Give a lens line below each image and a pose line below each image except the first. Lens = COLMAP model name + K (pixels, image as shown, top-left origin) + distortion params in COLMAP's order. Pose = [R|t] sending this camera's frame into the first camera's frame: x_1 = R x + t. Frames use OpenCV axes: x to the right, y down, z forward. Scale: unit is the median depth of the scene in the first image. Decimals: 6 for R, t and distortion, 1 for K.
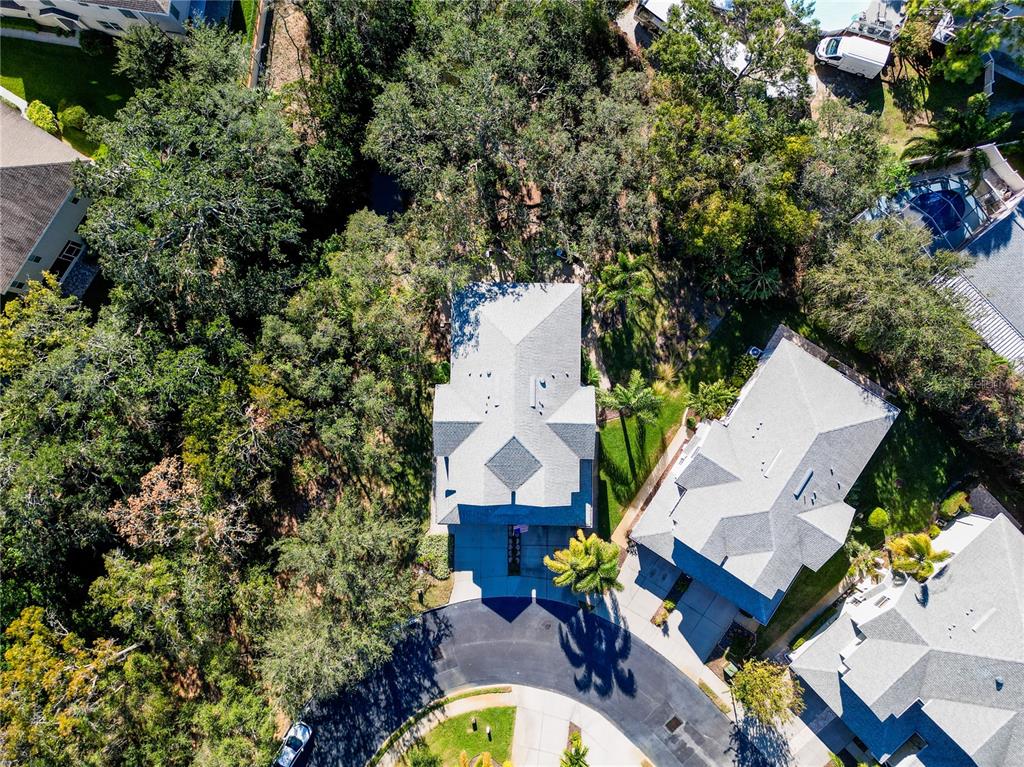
lens RADIAL K [[715.7, 0, 508.4], [0, 715.7, 382.5], [0, 0, 1]] dist [0.008542, 0.002517]
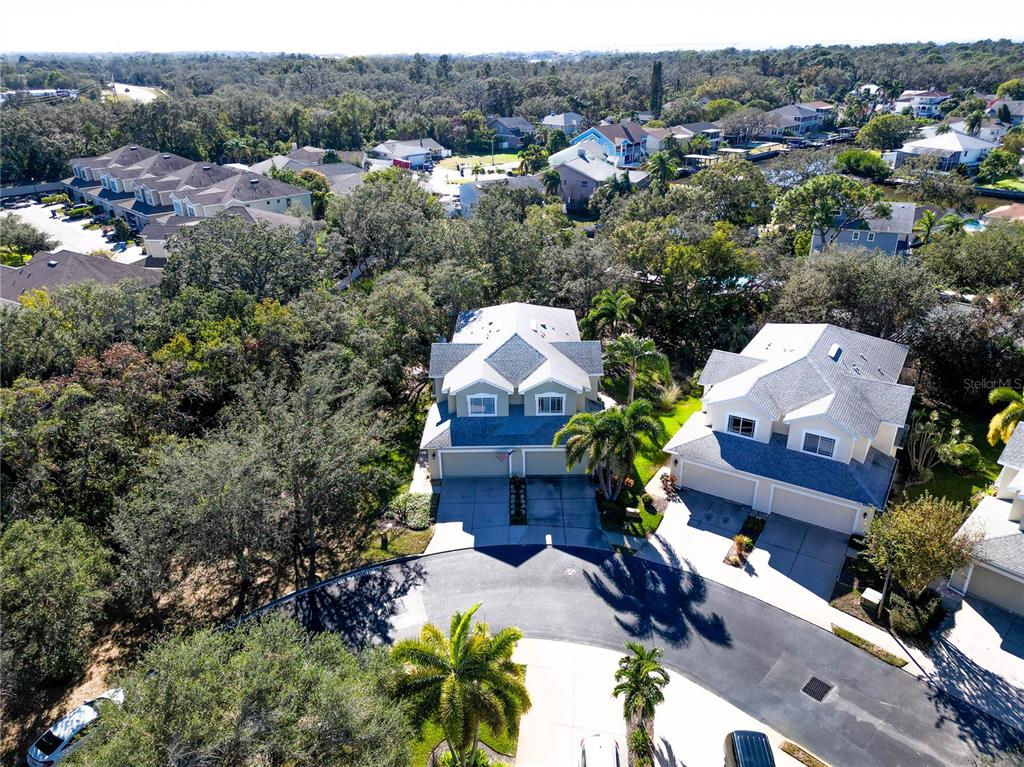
lens RADIAL K [[715.7, 0, 514.3], [0, 715.7, 382.5], [0, 0, 1]] dist [0.008542, 0.002517]
pose [[0.999920, -0.012052, 0.003865, 0.001981], [0.009088, 0.471134, -0.882015, 0.842725], [0.008809, 0.881979, 0.471206, 0.535590]]
